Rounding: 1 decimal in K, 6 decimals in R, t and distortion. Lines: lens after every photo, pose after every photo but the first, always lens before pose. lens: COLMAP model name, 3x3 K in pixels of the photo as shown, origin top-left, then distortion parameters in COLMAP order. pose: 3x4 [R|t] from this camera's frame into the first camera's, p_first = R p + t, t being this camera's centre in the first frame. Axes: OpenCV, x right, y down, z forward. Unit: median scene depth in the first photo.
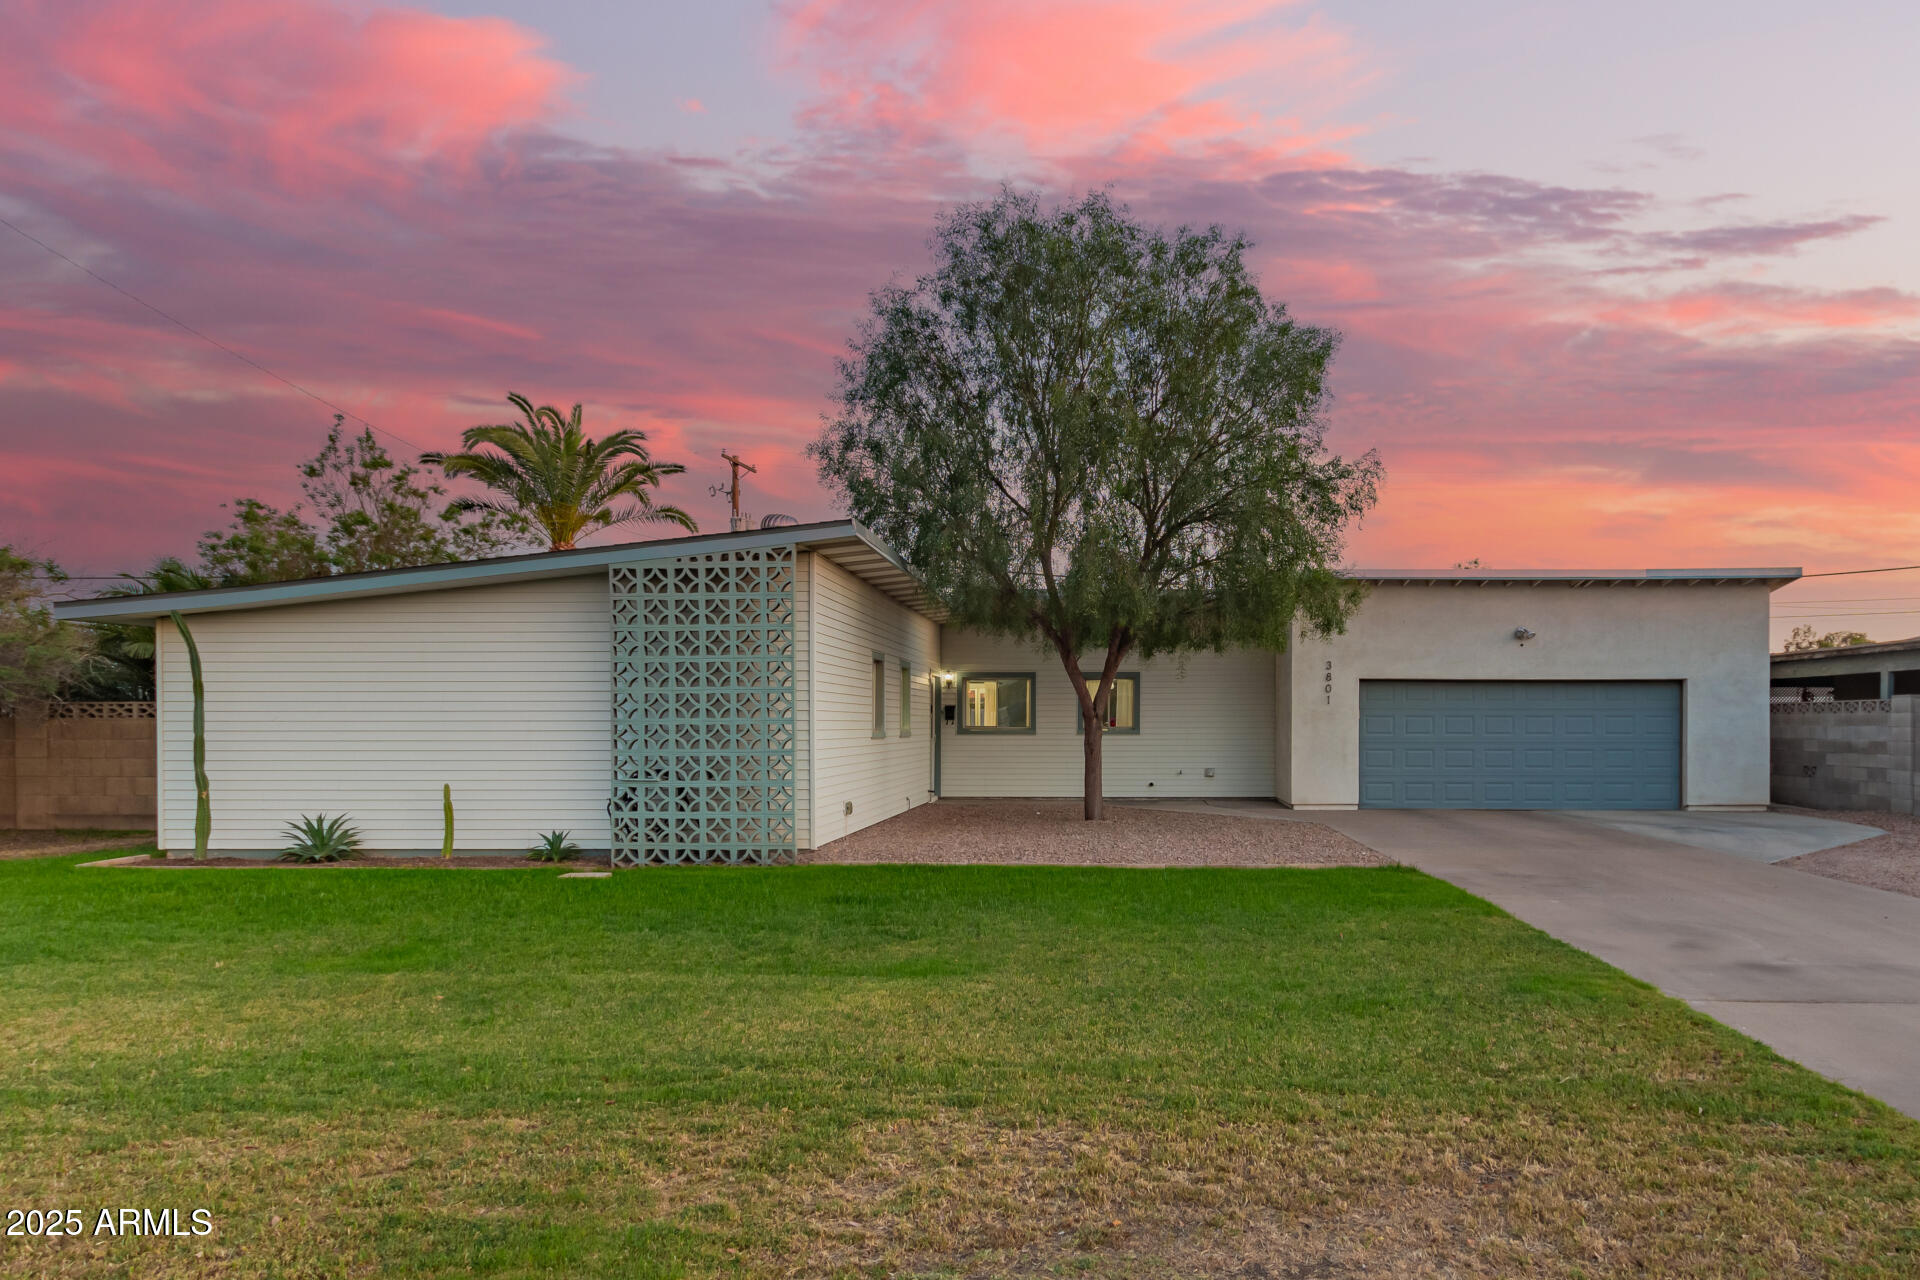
lens RADIAL K [[1152.6, 0, 1095.8], [0, 1152.6, 730.0], [0, 0, 1]] dist [0.007883, 0.001963]
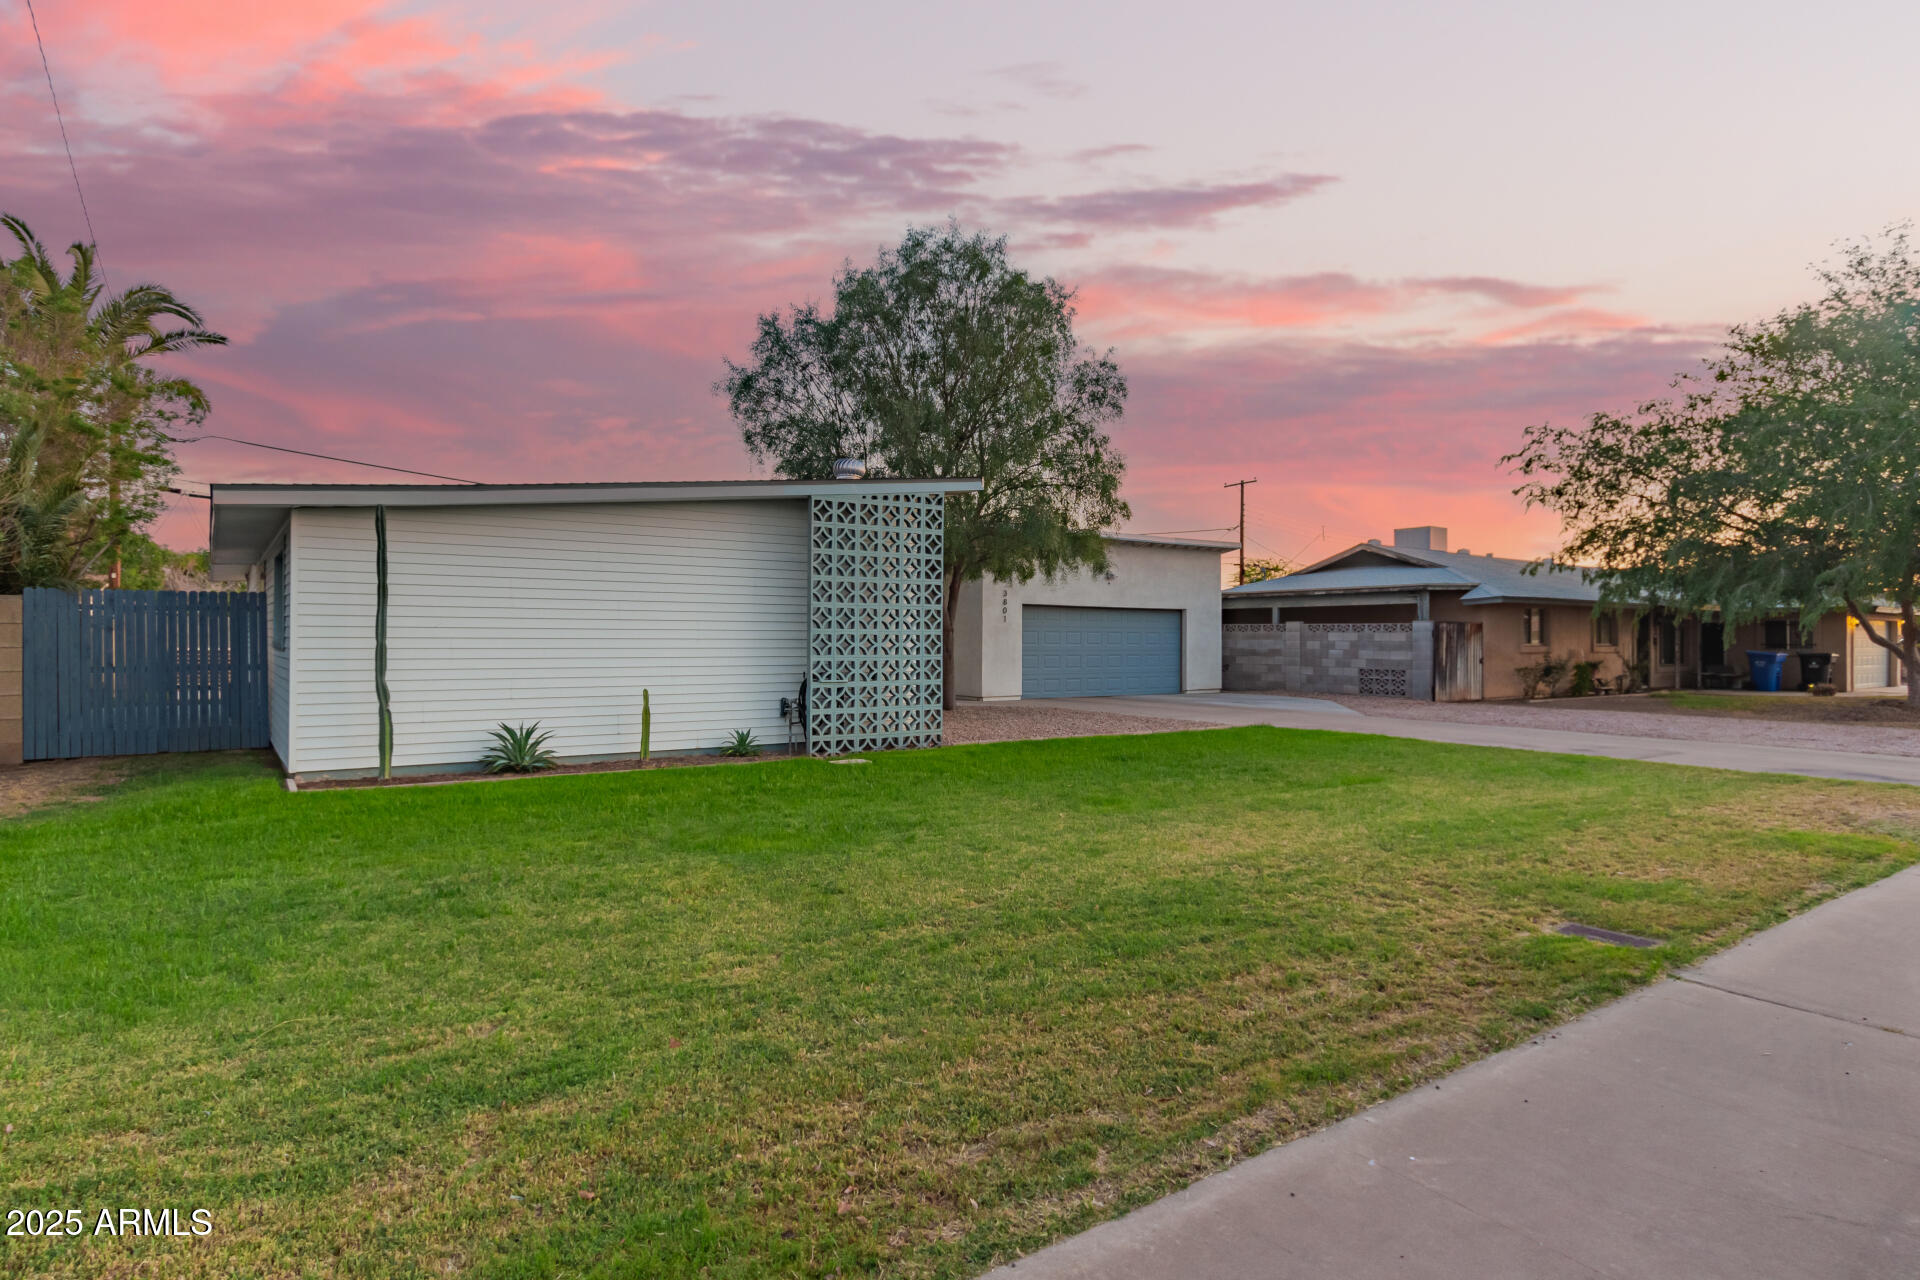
lens RADIAL K [[1049.9, 0, 960.0], [0, 1049.9, 640.0], [0, 0, 1]] dist [-0.000575, -0.000141]
pose [[0.804653, 0.004308, 0.593730, -0.873907], [-0.003775, 0.999991, -0.002141, 0.002668], [-0.593734, -0.000518, 0.804661, 0.061047]]
